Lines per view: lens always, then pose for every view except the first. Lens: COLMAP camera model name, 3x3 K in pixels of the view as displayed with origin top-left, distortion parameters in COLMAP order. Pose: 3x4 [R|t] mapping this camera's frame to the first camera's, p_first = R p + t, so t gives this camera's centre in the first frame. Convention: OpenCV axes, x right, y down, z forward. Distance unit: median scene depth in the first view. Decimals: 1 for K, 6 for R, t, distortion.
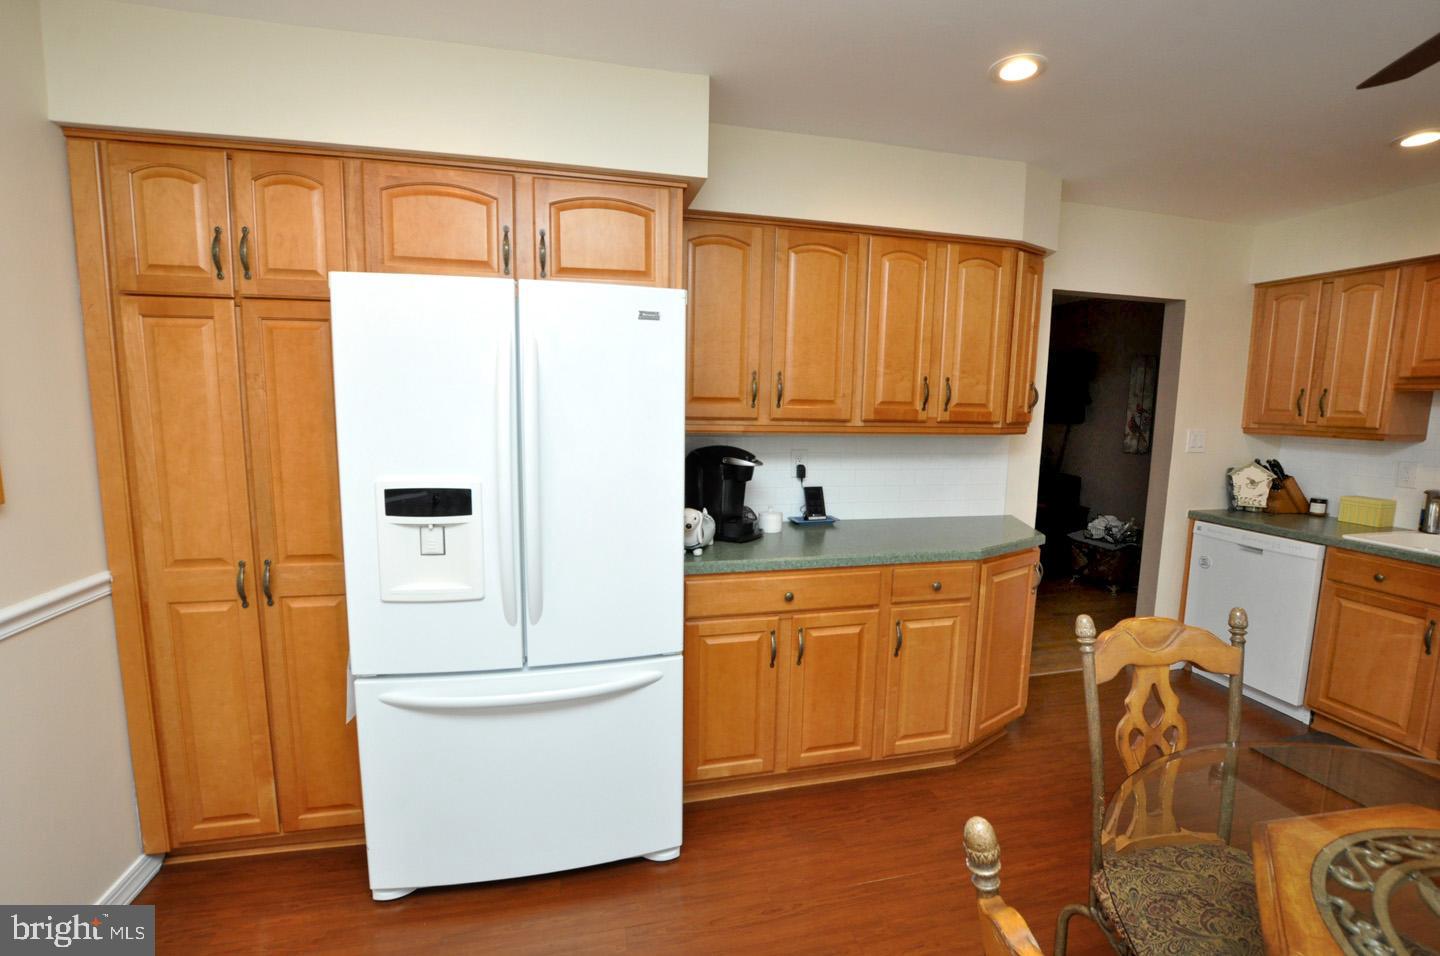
lens RADIAL K [[632.8, 0, 725.0], [0, 632.8, 478.4], [0, 0, 1]] dist [-0.033750, 0.004734]
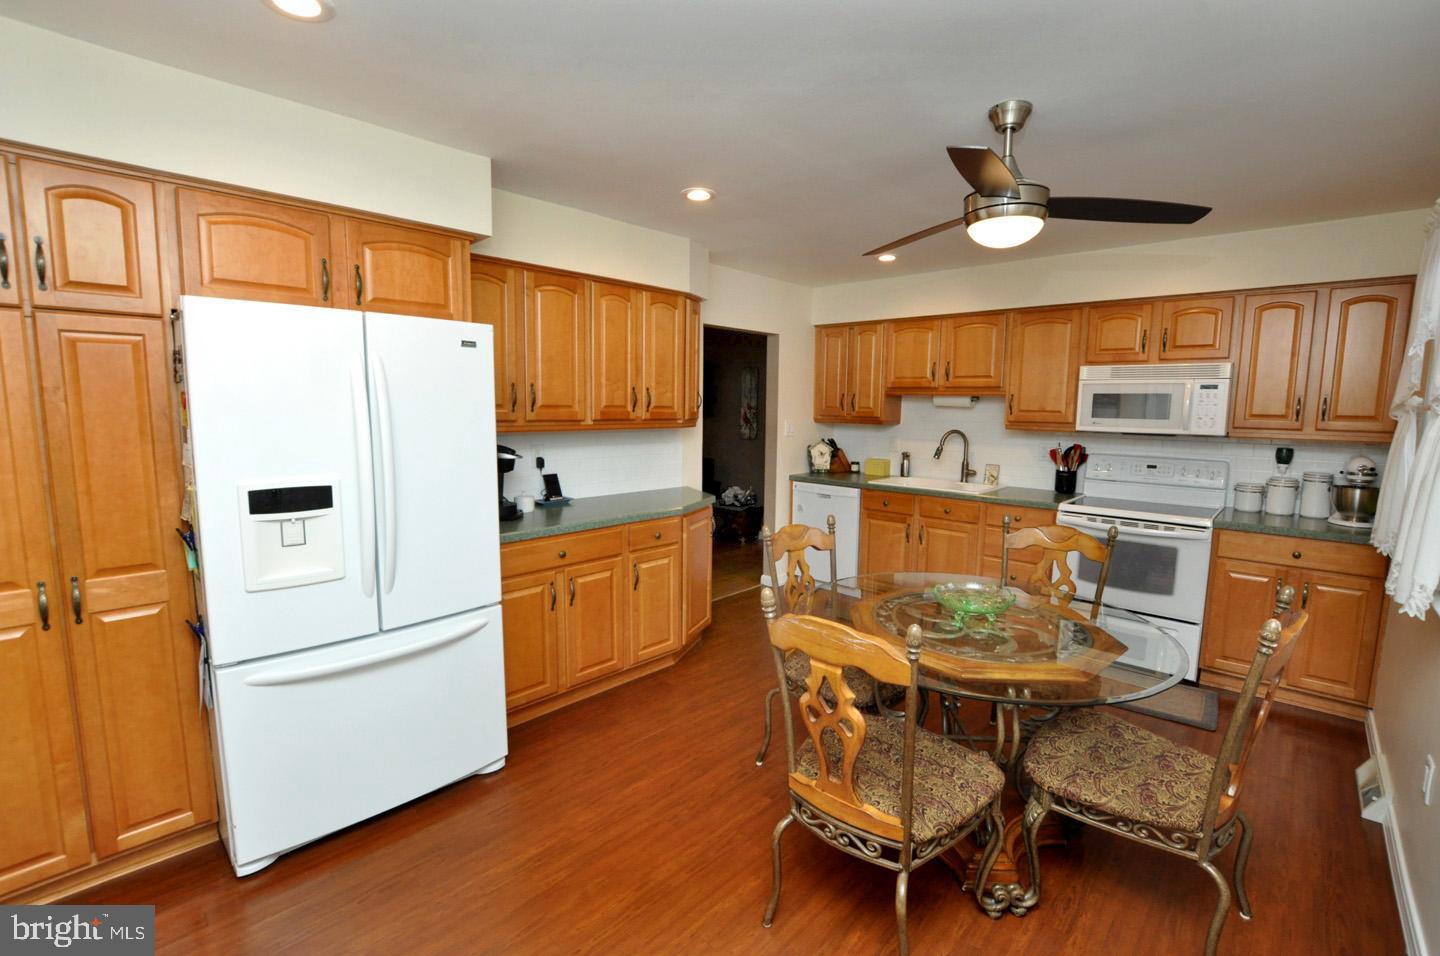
lens RADIAL K [[632.8, 0, 725.0], [0, 632.8, 478.4], [0, 0, 1]] dist [-0.033750, 0.004734]
pose [[0.838296, -0.071405, 0.540520, -0.281335], [0.069905, 0.997281, 0.023328, 0.018888], [-0.540716, 0.018229, 0.841008, -0.266305]]
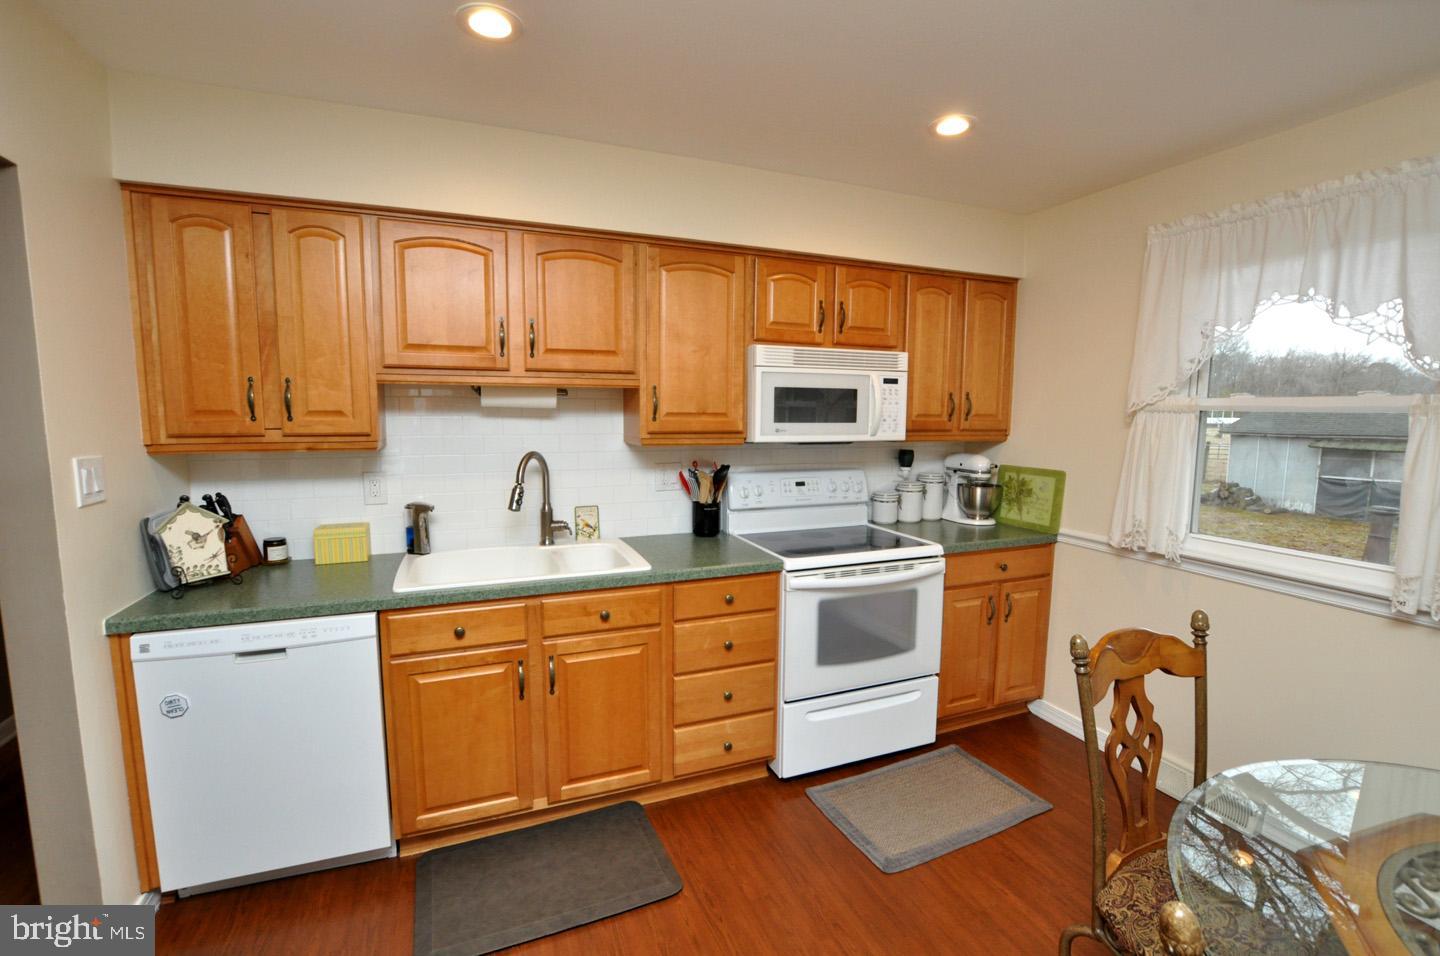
lens RADIAL K [[632.8, 0, 725.0], [0, 632.8, 478.4], [0, 0, 1]] dist [-0.033750, 0.004734]
pose [[-0.137919, -0.122348, 0.982858, 0.298176], [0.113517, 0.983849, 0.138401, -0.096902], [-0.983917, 0.130659, -0.121803, 0.775681]]
